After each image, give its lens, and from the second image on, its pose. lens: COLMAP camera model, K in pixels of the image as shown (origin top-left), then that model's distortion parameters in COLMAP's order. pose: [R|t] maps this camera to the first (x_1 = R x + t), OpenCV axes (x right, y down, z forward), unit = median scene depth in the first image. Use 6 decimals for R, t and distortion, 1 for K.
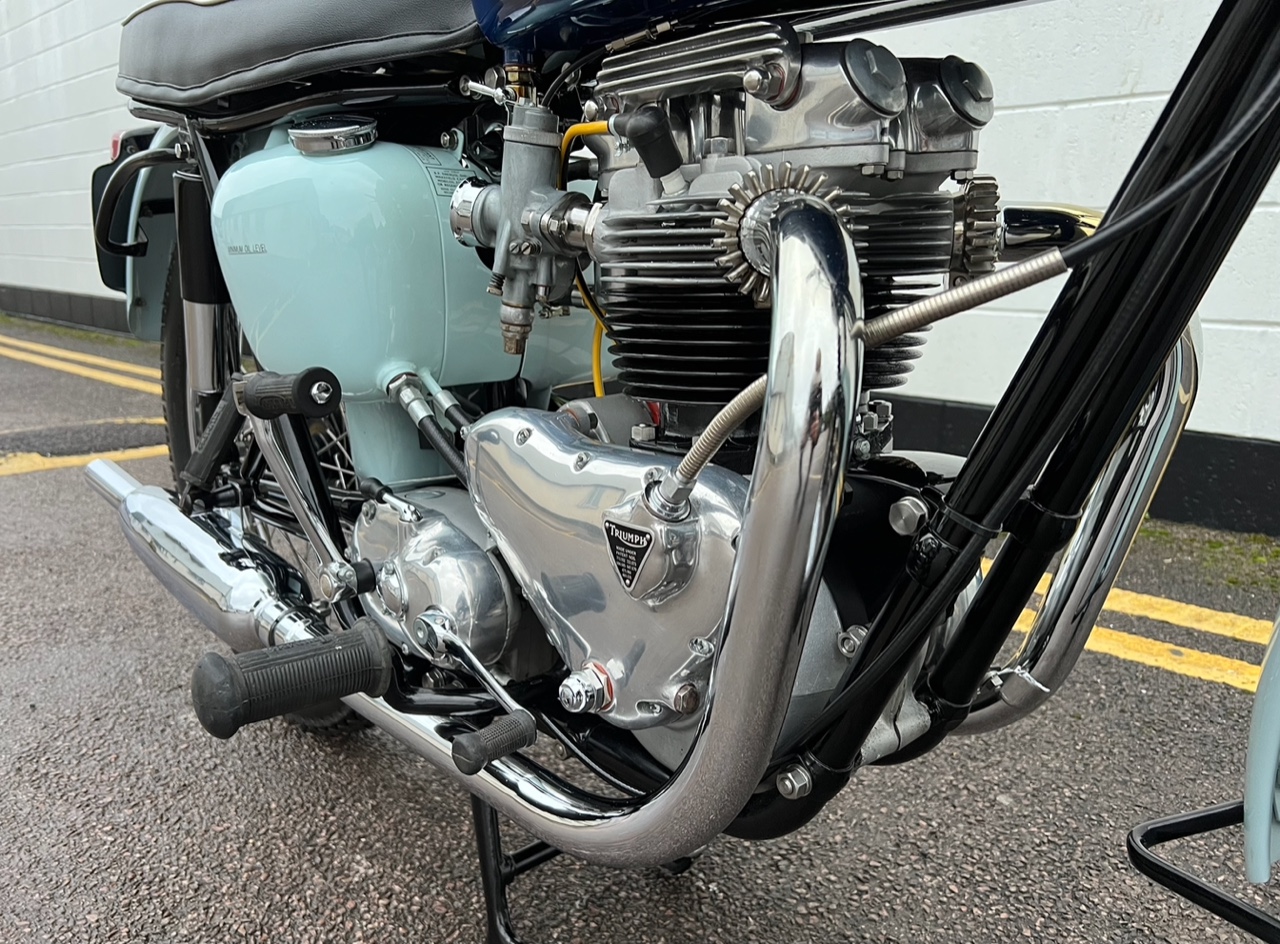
lens RADIAL K [[1019.2, 0, 625.6], [0, 1019.2, 491.4], [0, 0, 1]] dist [0.013767, 0.002376]
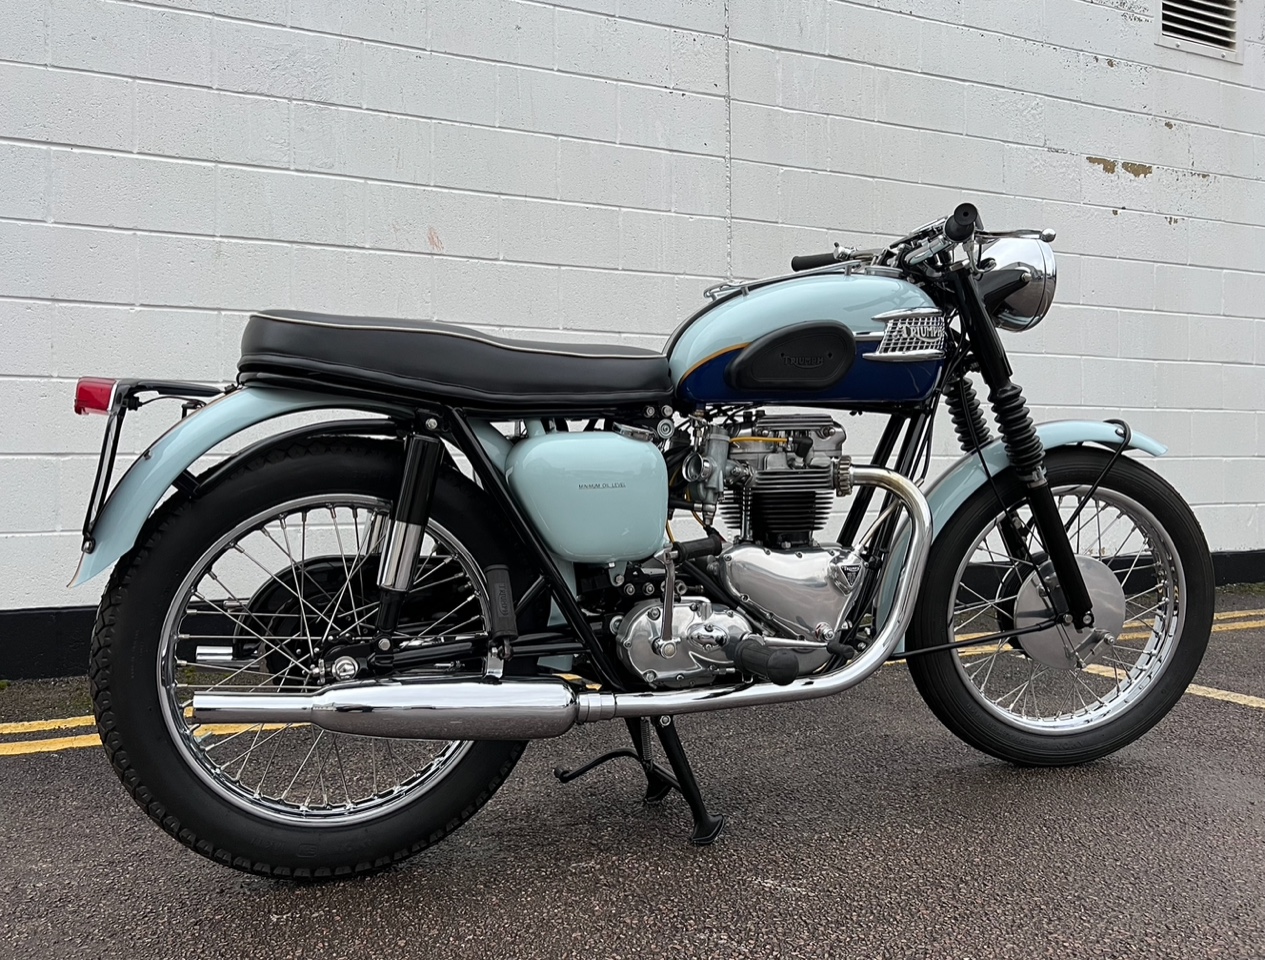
lens RADIAL K [[1005.6, 0, 594.8], [0, 1005.6, 496.4], [0, 0, 1]] dist [0.051846, -0.058076]
pose [[0.369219, -0.030766, 0.928833, -2.212415], [0.229545, 0.971504, -0.059067, -0.119335], [-0.900548, 0.235018, 0.365760, 0.361677]]
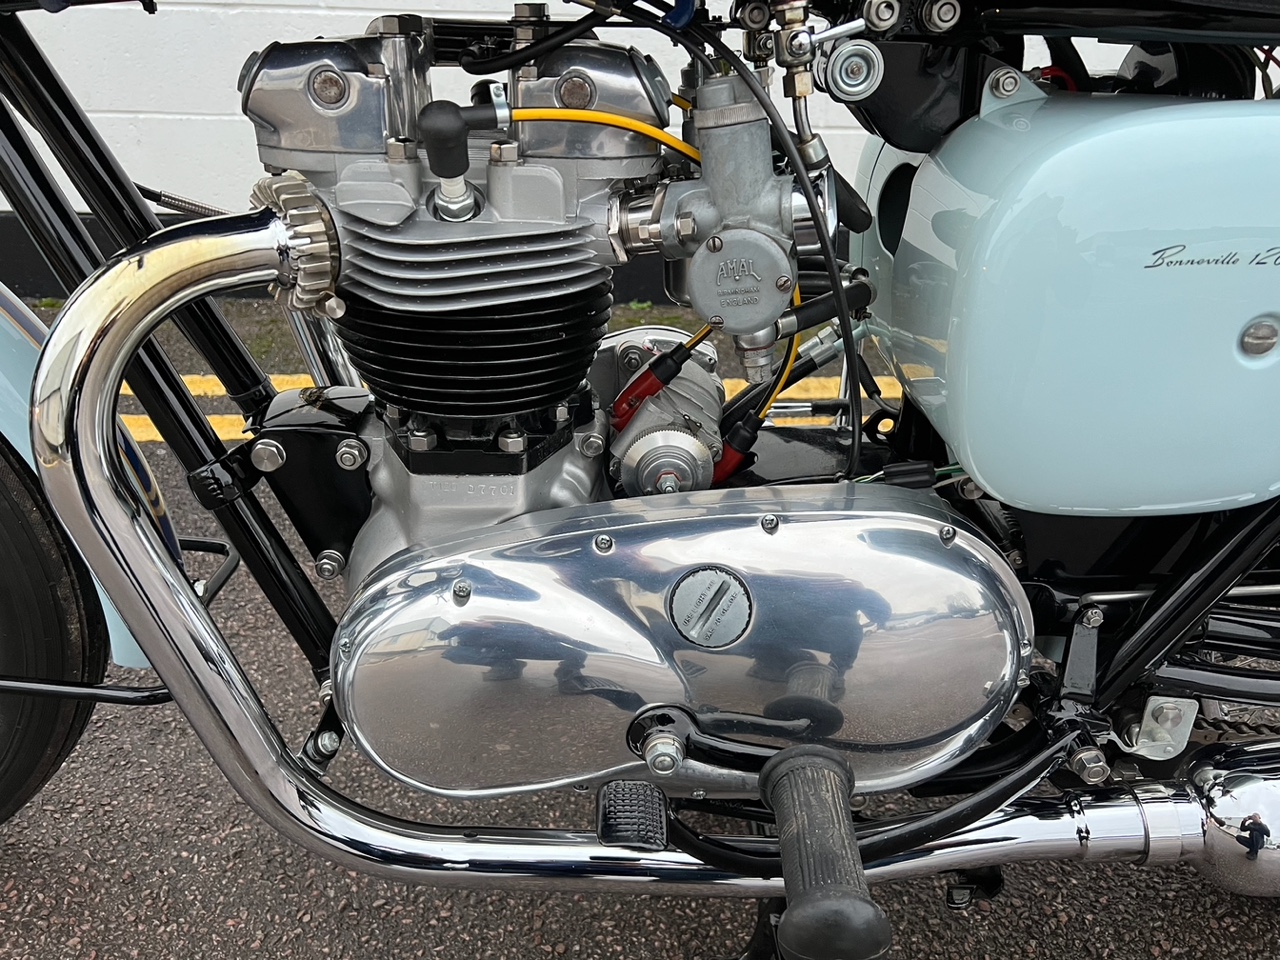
lens RADIAL K [[971.5, 0, 630.9], [0, 971.5, 481.2], [0, 0, 1]] dist [0.042440, -0.056162]
pose [[0.660055, -0.325483, 0.677043, -0.926334], [0.158363, 0.941297, 0.298130, -0.346742], [-0.734335, -0.089564, 0.672853, 0.742796]]
